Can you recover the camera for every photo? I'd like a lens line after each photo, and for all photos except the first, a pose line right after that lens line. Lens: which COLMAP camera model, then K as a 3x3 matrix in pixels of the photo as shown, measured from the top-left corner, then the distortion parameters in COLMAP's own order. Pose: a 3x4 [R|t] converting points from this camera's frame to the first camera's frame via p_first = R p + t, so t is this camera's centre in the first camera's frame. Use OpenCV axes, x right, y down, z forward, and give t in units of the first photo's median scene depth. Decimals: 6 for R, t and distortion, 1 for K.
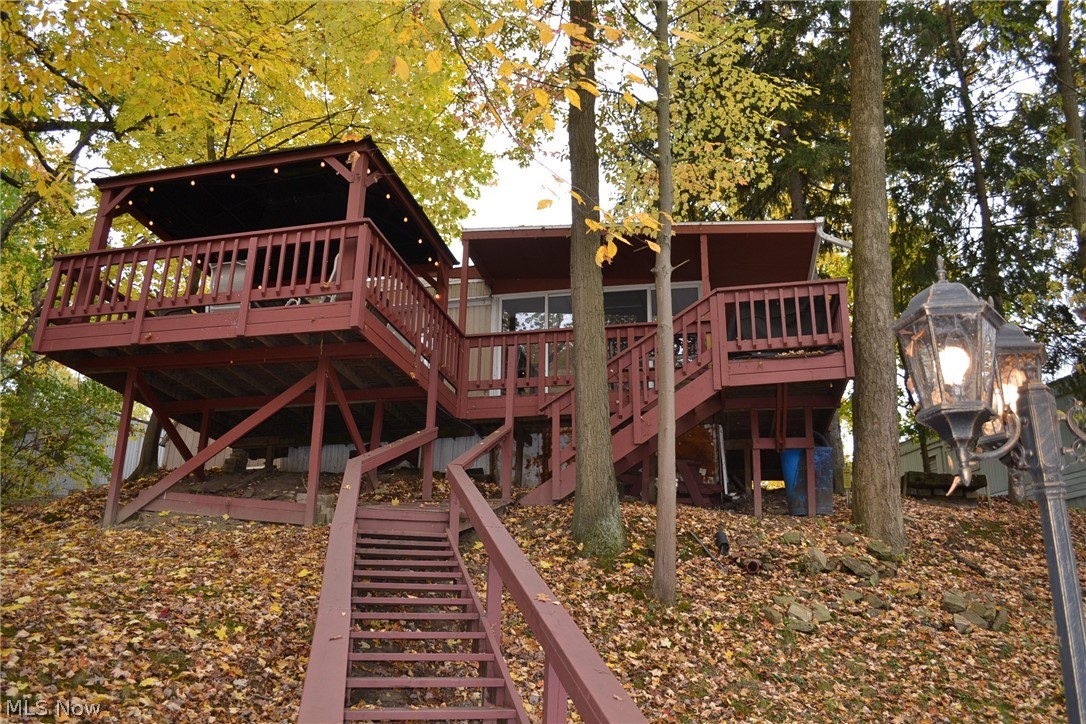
lens RADIAL K [[860.7, 0, 541.9], [0, 860.7, 366.3], [0, 0, 1]] dist [-0.081602, 0.011828]
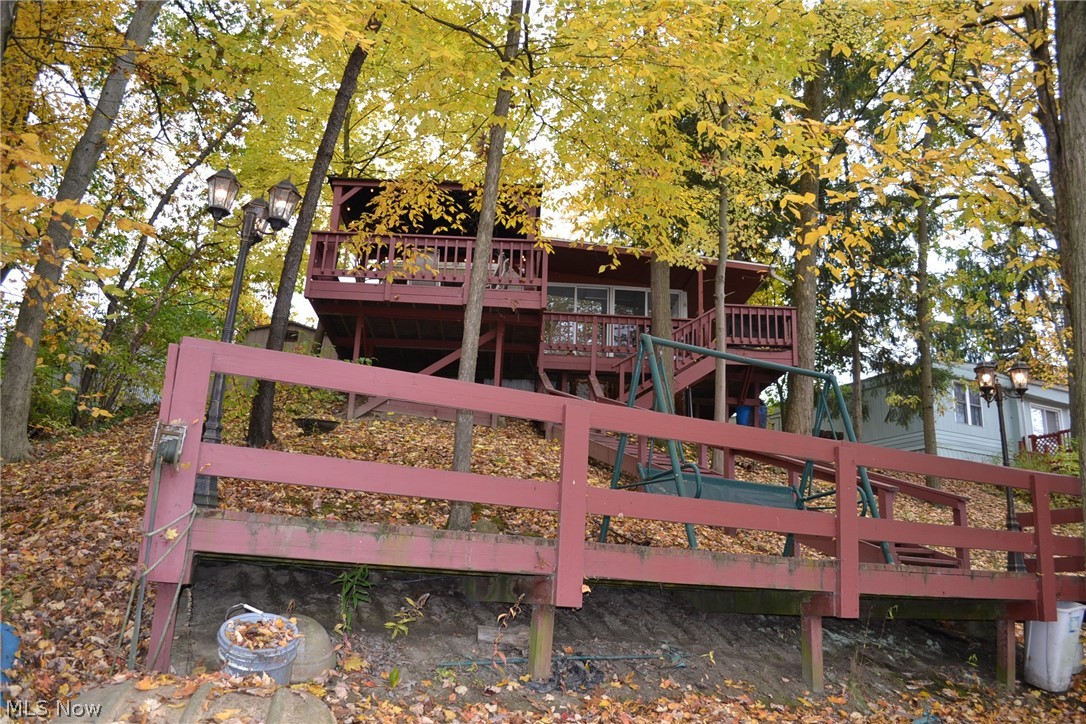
lens RADIAL K [[860.7, 0, 541.9], [0, 860.7, 366.3], [0, 0, 1]] dist [-0.081602, 0.011828]
pose [[0.968133, 0.092025, 0.232917, -0.505290], [-0.099992, 0.994731, 0.022605, 0.024858], [-0.229610, -0.045174, 0.972234, -0.517735]]
